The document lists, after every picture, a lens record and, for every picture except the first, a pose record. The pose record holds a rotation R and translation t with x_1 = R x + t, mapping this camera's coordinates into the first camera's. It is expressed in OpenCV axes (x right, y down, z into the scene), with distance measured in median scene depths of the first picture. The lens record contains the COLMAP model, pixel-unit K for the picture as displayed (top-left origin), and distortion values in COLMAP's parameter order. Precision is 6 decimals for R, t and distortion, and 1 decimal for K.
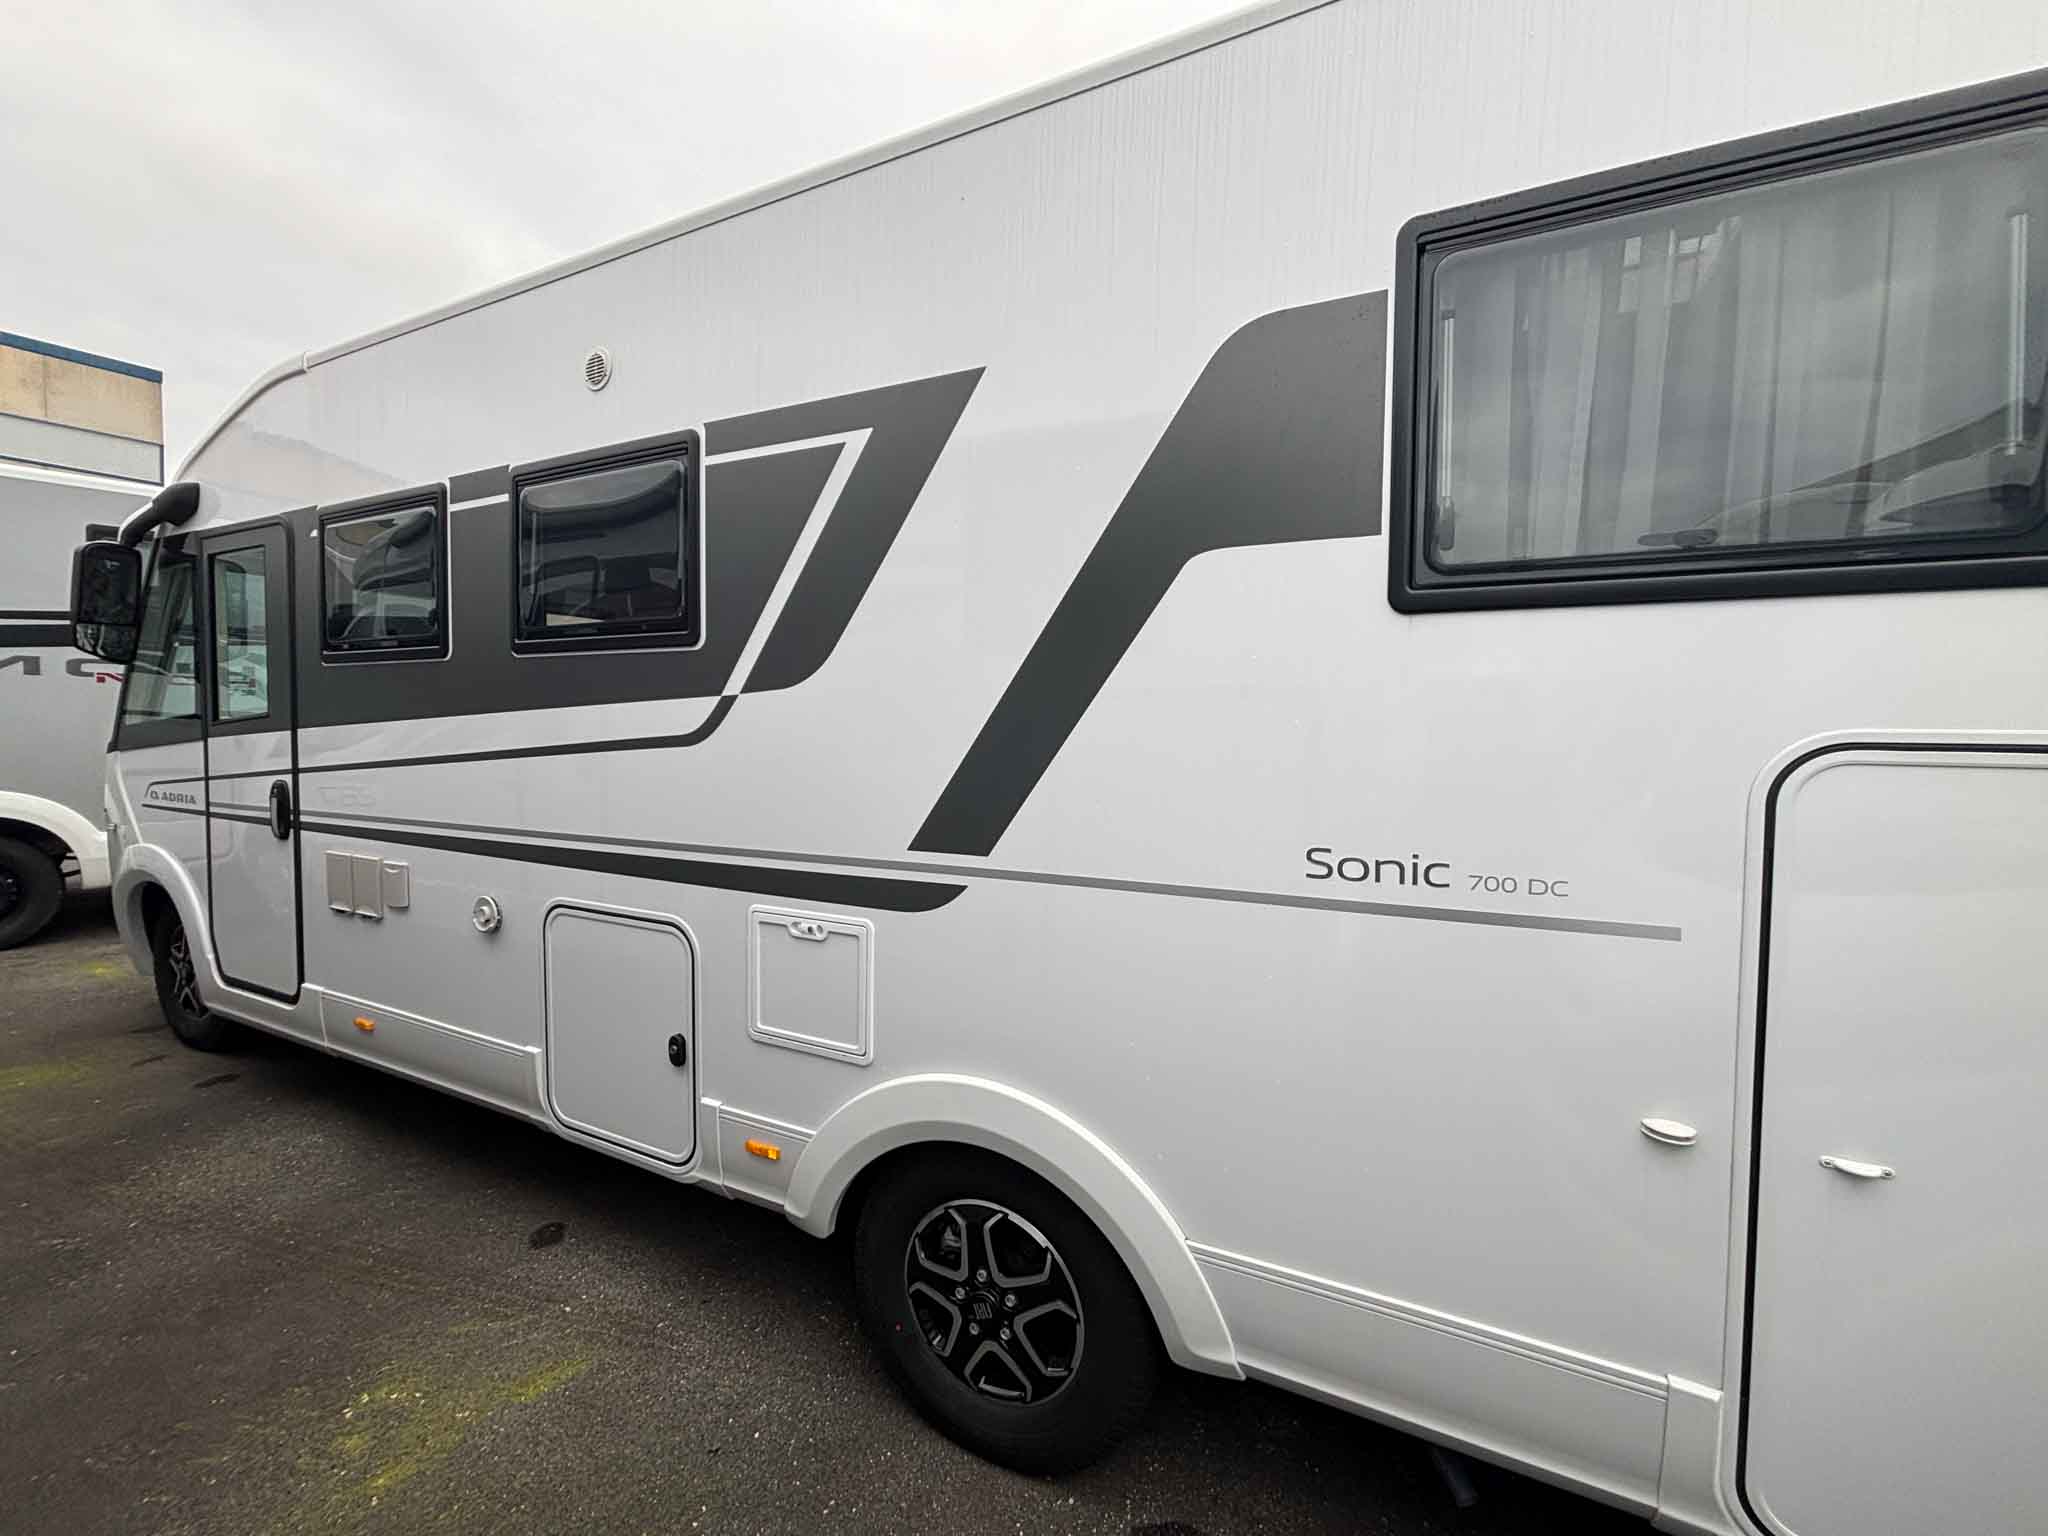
lens RADIAL K [[818.5, 0, 1024.0], [0, 818.5, 761.8], [0, 0, 1]] dist [0.001692, -0.000077]
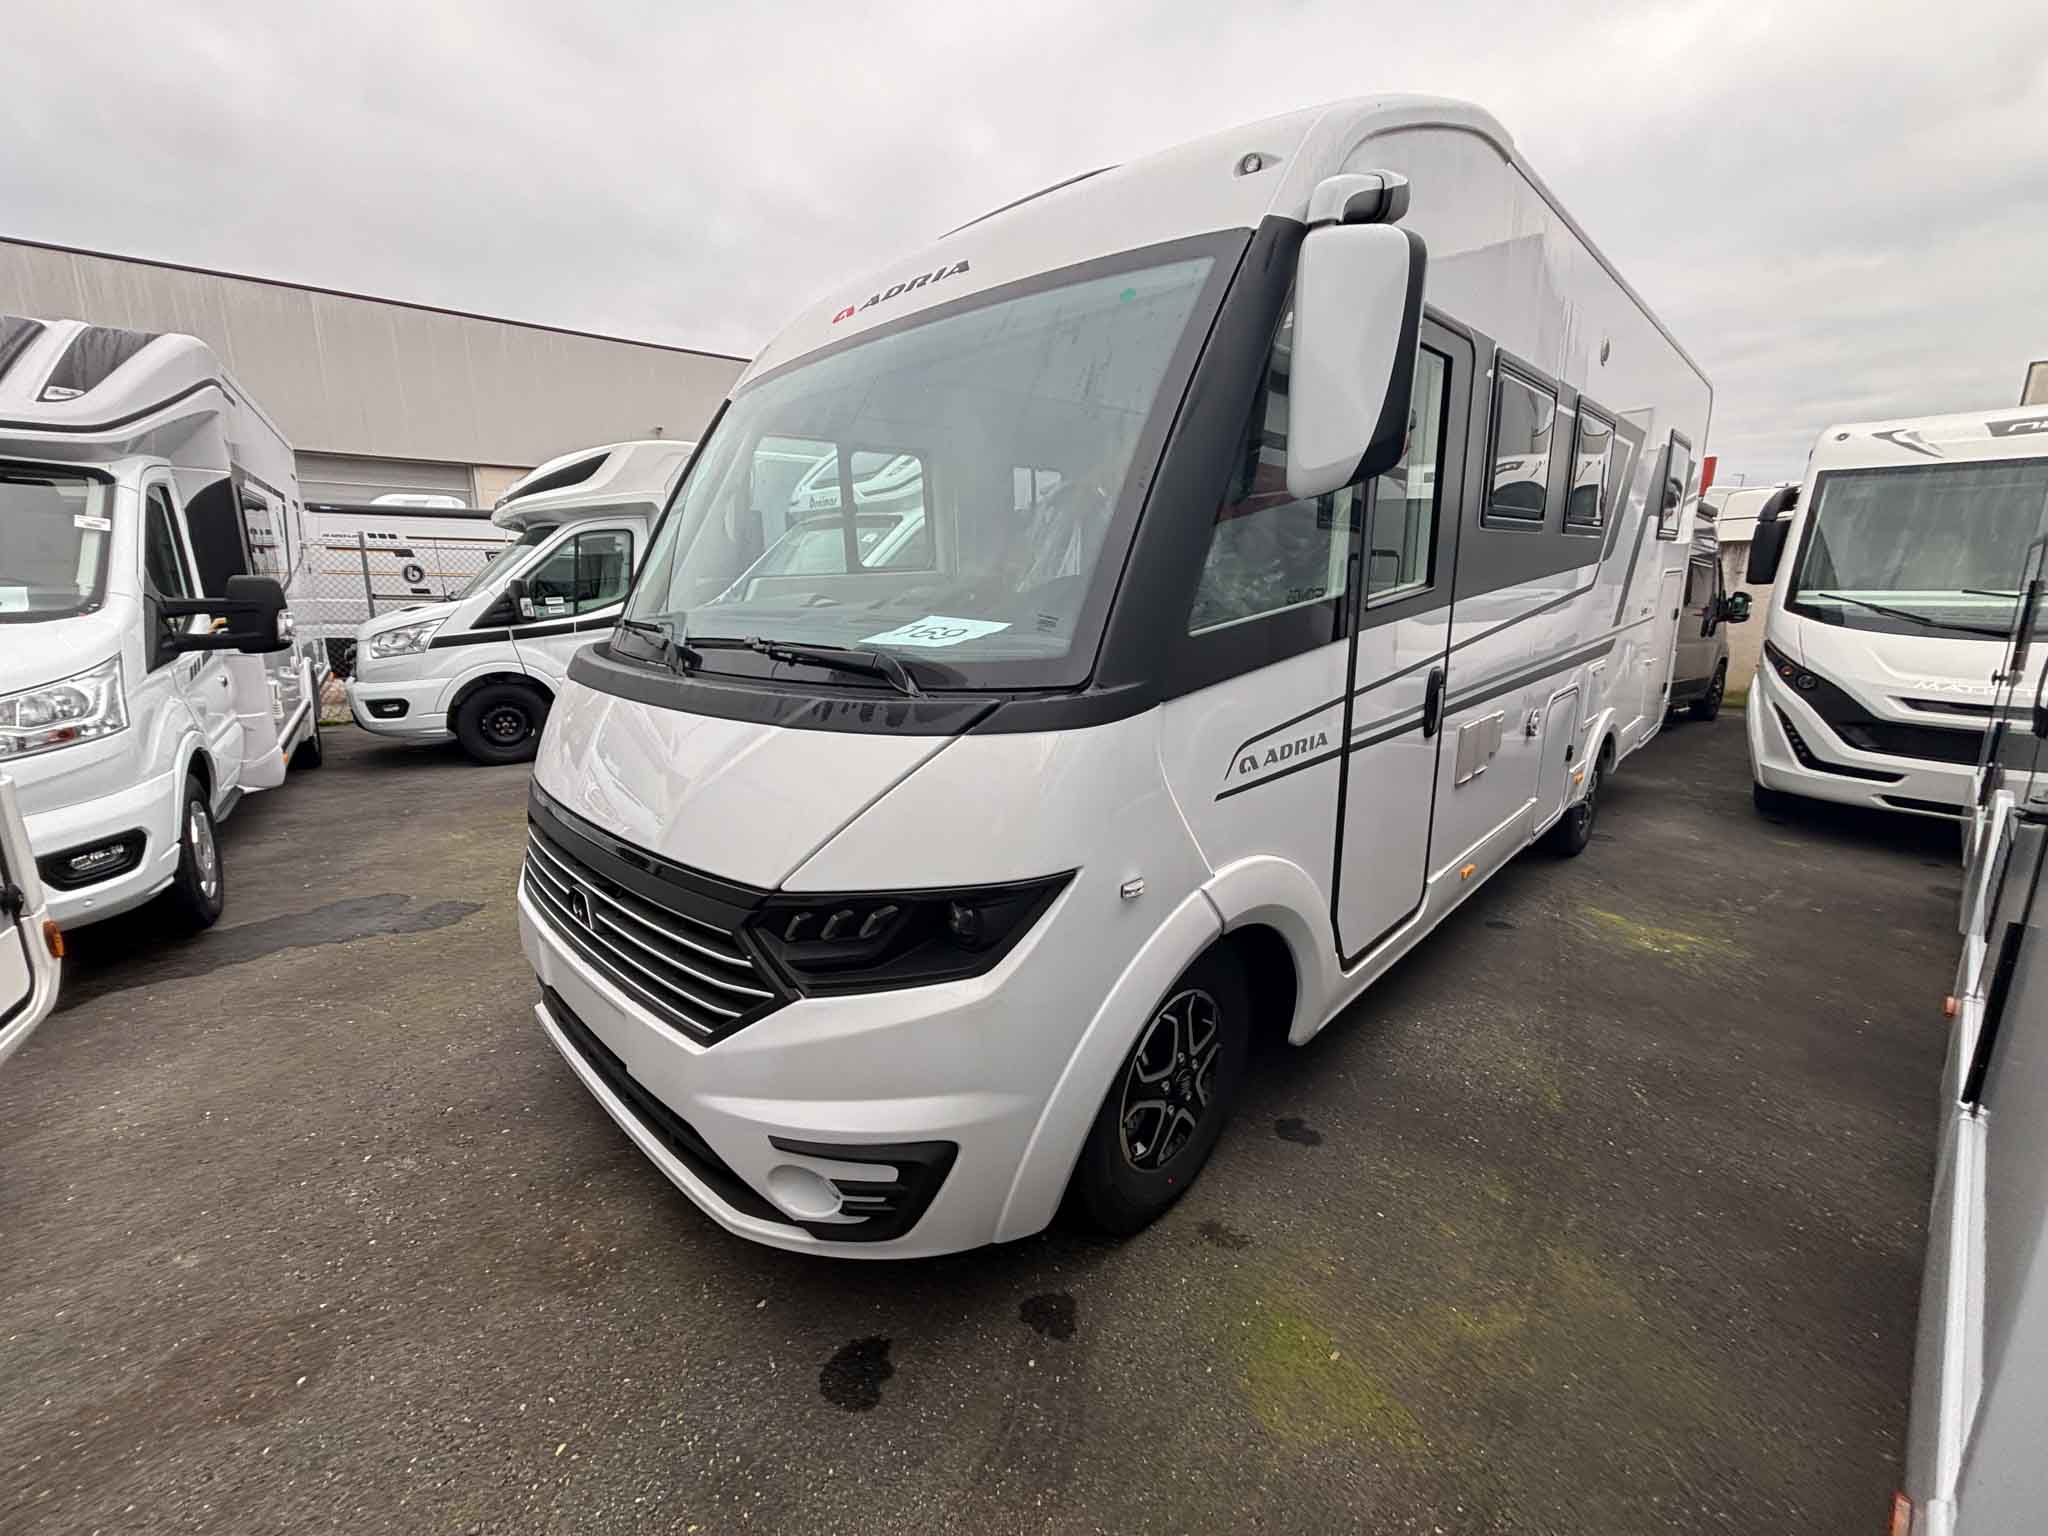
lens RADIAL K [[826.7, 0, 1029.0], [0, 826.7, 762.3], [0, 0, 1]] dist [-0.000394, 0.000148]
pose [[0.307241, -0.234455, 0.922298, -1.908705], [0.062701, 0.972057, 0.226217, -0.104206], [-0.949564, -0.011674, 0.313356, 1.173314]]
